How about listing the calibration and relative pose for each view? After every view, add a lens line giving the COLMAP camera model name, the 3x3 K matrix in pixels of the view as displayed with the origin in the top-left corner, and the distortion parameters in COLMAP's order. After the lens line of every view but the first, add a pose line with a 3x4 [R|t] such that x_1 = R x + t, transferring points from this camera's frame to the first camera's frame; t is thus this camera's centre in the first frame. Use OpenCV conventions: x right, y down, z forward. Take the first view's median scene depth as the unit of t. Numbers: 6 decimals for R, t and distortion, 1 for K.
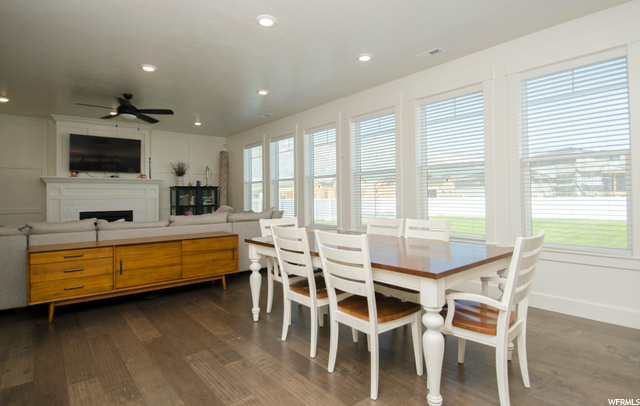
lens RADIAL K [[323.8, 0, 321.1], [0, 323.8, 190.7], [0, 0, 1]] dist [0.000661, -0.000178]
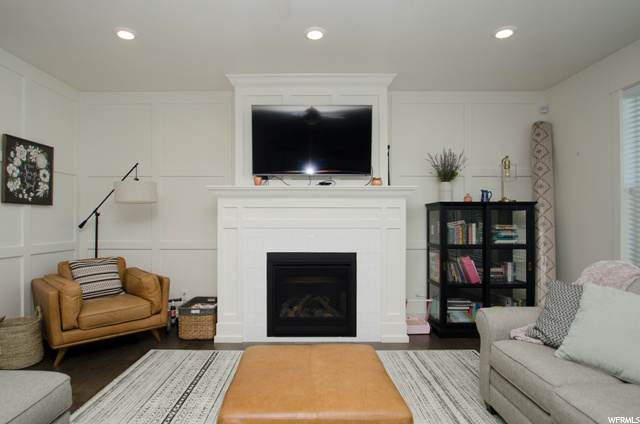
lens RADIAL K [[362.5, 0, 320.0], [0, 362.5, 212.0], [0, 0, 1]] dist [-0.012864, 0.001182]
pose [[0.762346, -0.002949, -0.647163, -0.233161], [0.001316, 0.999995, -0.003007, 0.001560], [0.647168, 0.001441, 0.762346, 0.473095]]
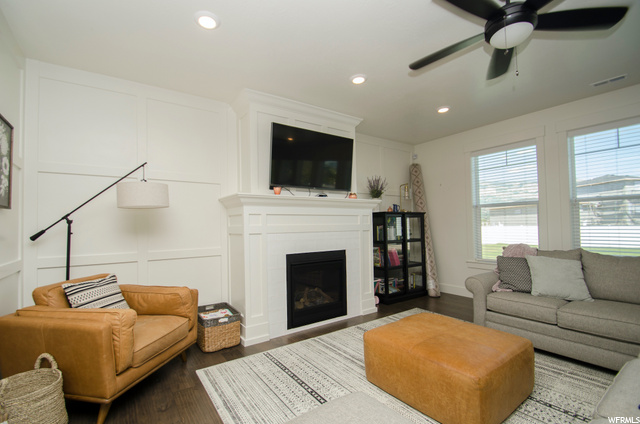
lens RADIAL K [[285.9, 0, 320.0], [0, 285.9, 212.0], [0, 0, 1]] dist [-0.000478, -0.000348]
pose [[0.994809, -0.008294, -0.101425, -0.492045], [0.005464, 0.999589, -0.028147, 0.002663], [0.101616, 0.027447, 0.994445, 0.376391]]
